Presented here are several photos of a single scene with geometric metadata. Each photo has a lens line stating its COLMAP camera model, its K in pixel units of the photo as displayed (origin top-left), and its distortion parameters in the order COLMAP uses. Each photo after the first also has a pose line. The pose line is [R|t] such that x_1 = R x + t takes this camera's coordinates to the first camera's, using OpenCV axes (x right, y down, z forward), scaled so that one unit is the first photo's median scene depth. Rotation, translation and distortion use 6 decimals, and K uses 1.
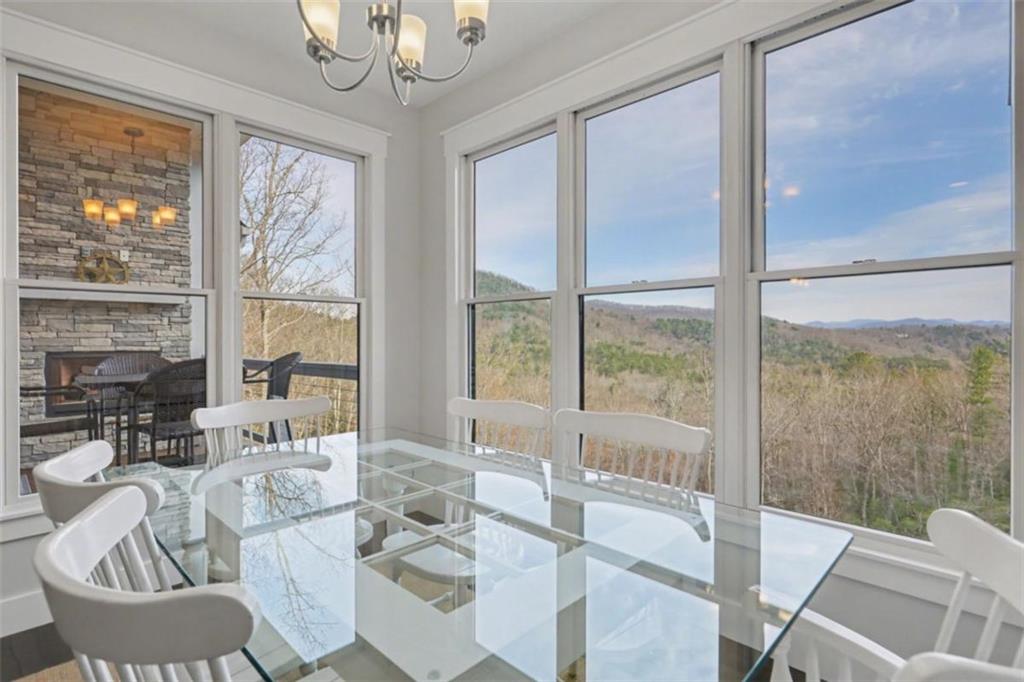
lens RADIAL K [[505.5, 0, 504.8], [0, 505.5, 342.3], [0, 0, 1]] dist [0.001572, -0.000502]
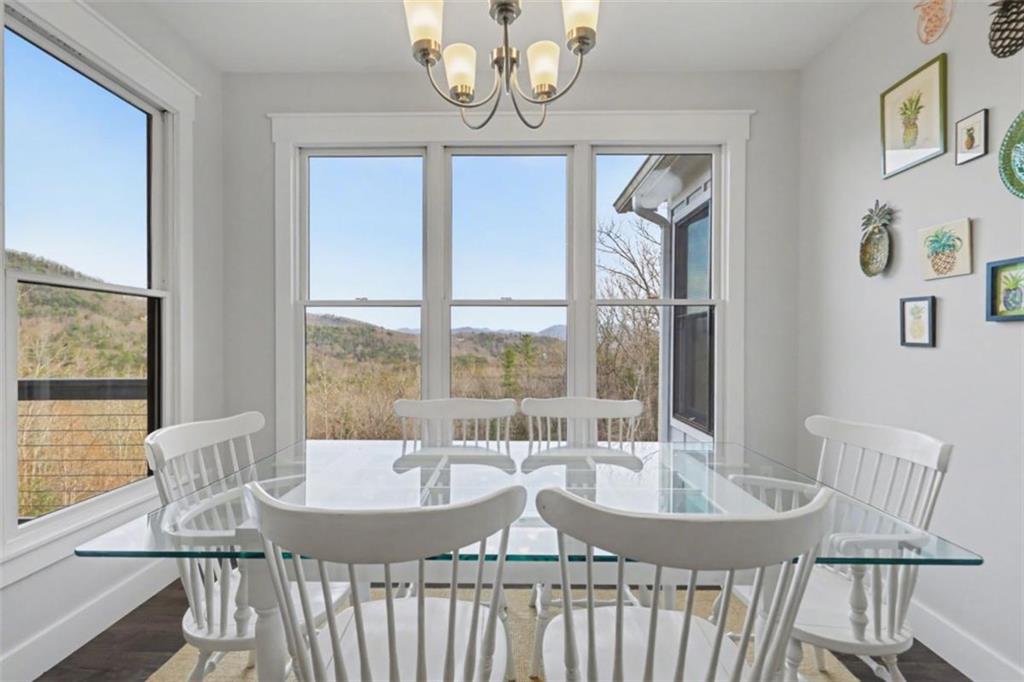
lens RADIAL K [[474.4, 0, 506.2], [0, 474.4, 345.7], [0, 0, 1]] dist [0.001899, -0.000010]
pose [[0.723195, -0.006065, 0.690617, -0.268333], [0.005914, 0.999979, 0.002589, 0.001656], [-0.690619, 0.002212, 0.723216, 0.058696]]
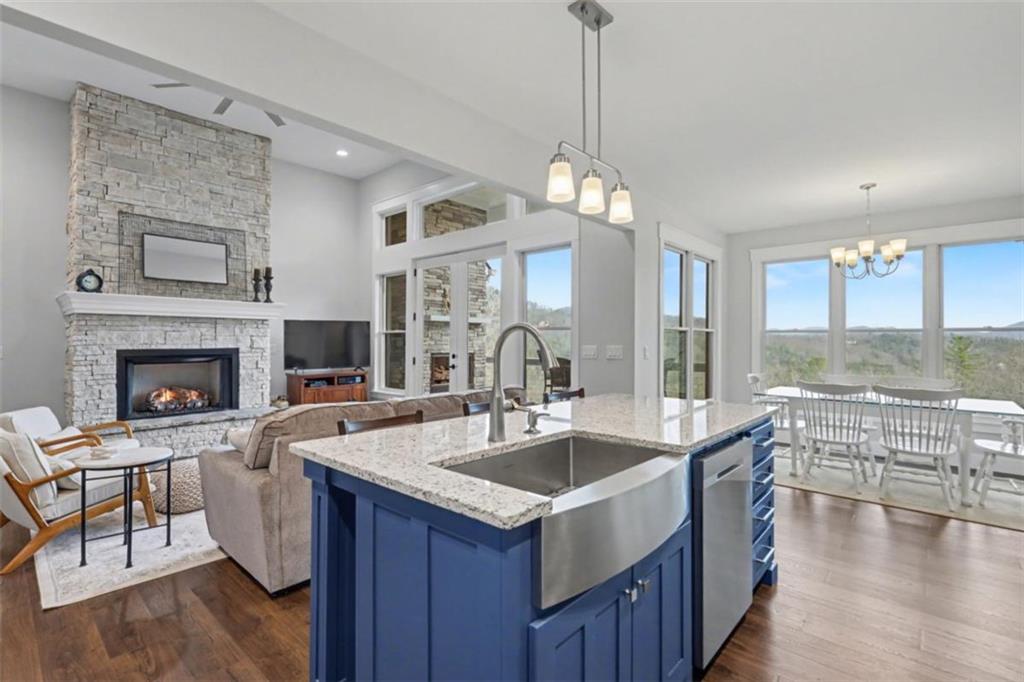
lens RADIAL K [[474.4, 0, 505.9], [0, 474.4, 343.8], [0, 0, 1]] dist [0.001899, -0.000010]
pose [[0.999252, 0.009719, 0.037424, -0.700010], [-0.009619, 0.999950, -0.002850, -0.009453], [-0.037450, 0.002488, 0.999295, -0.531495]]
